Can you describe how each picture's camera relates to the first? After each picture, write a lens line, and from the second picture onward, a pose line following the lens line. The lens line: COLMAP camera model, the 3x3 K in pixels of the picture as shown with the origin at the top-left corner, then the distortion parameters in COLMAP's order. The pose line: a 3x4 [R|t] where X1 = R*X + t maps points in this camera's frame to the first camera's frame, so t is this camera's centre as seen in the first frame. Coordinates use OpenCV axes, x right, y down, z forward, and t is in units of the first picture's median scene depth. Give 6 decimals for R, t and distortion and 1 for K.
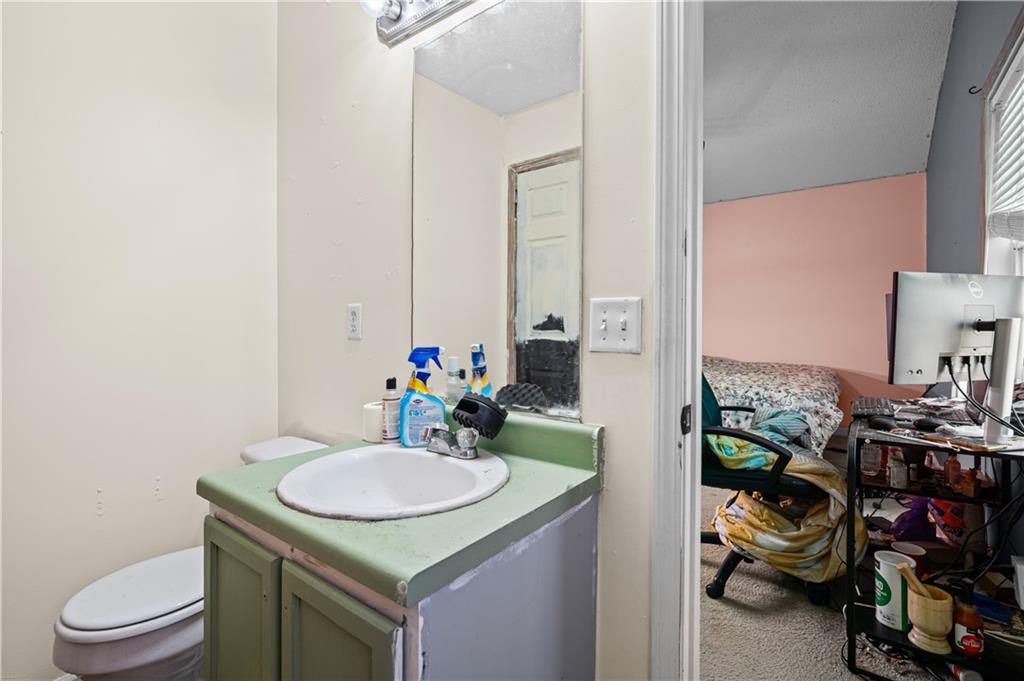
lens RADIAL K [[467.9, 0, 511.6], [0, 467.9, 329.3], [0, 0, 1]] dist [-0.002645, -0.000324]
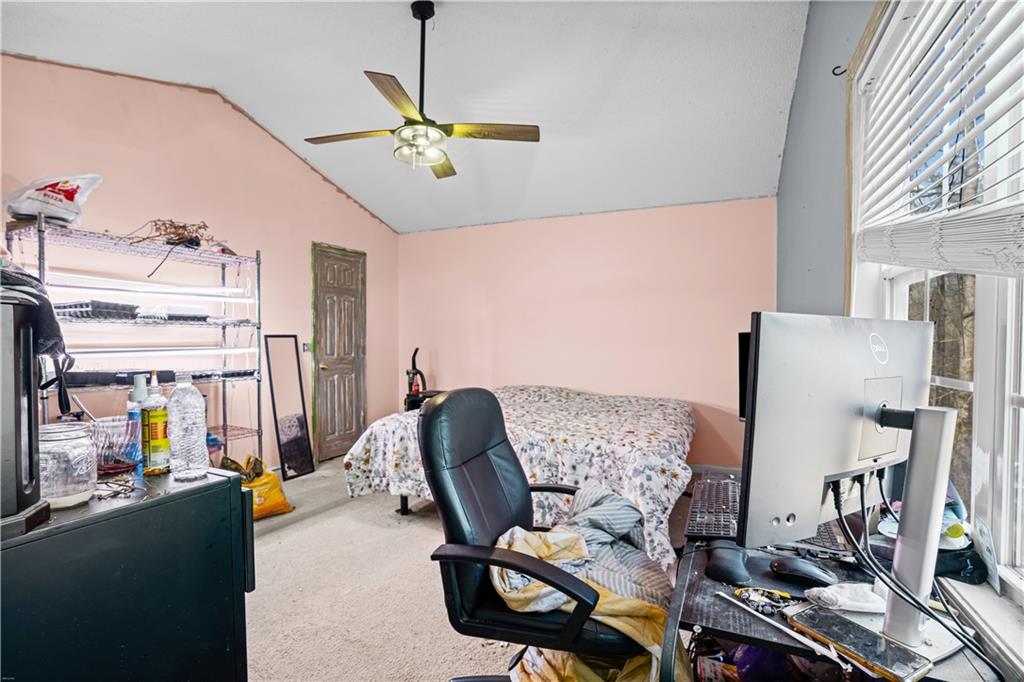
lens RADIAL K [[470.2, 0, 512.4], [0, 470.2, 352.0], [0, 0, 1]] dist [-0.072849, 0.026146]
pose [[0.976029, 0.008580, 0.217472, 0.287020], [-0.012378, 0.999794, 0.016108, -0.051182], [-0.217289, -0.018414, 0.975934, 0.355683]]
